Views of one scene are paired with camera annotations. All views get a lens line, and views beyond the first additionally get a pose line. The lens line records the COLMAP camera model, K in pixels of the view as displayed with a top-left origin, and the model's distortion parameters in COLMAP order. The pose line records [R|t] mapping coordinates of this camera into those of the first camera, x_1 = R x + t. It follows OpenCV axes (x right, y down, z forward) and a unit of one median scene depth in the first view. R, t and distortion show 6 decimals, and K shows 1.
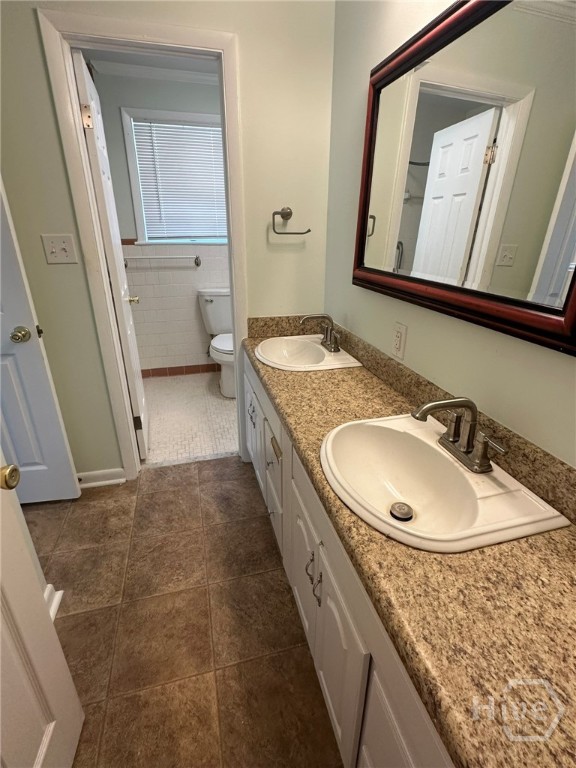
lens RADIAL K [[372.4, 0, 290.4], [0, 372.4, 382.7], [0, 0, 1]] dist [-0.004869, 0.000779]
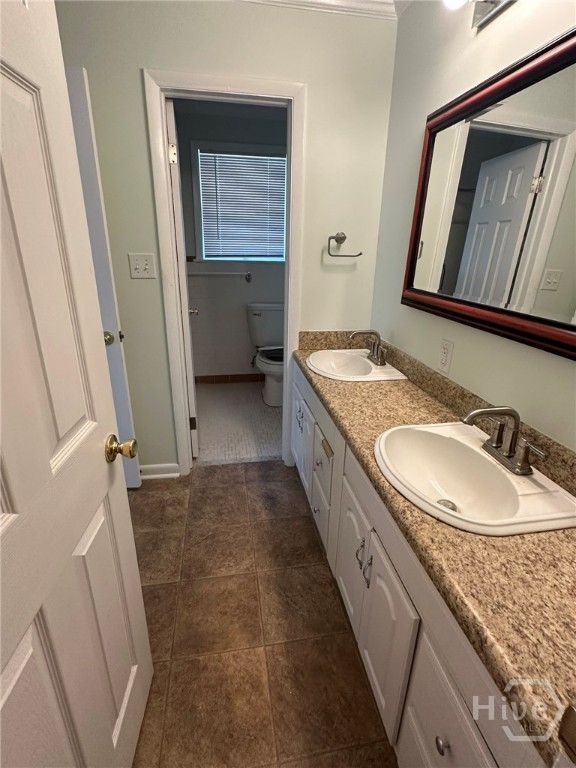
lens RADIAL K [[372.4, 0, 290.3], [0, 372.4, 382.7], [0, 0, 1]] dist [-0.004869, 0.000779]
pose [[0.995558, 0.046182, -0.082048, -0.070434], [-0.049537, 0.997997, -0.039337, 0.030885], [0.080067, 0.043226, 0.995852, -0.124176]]
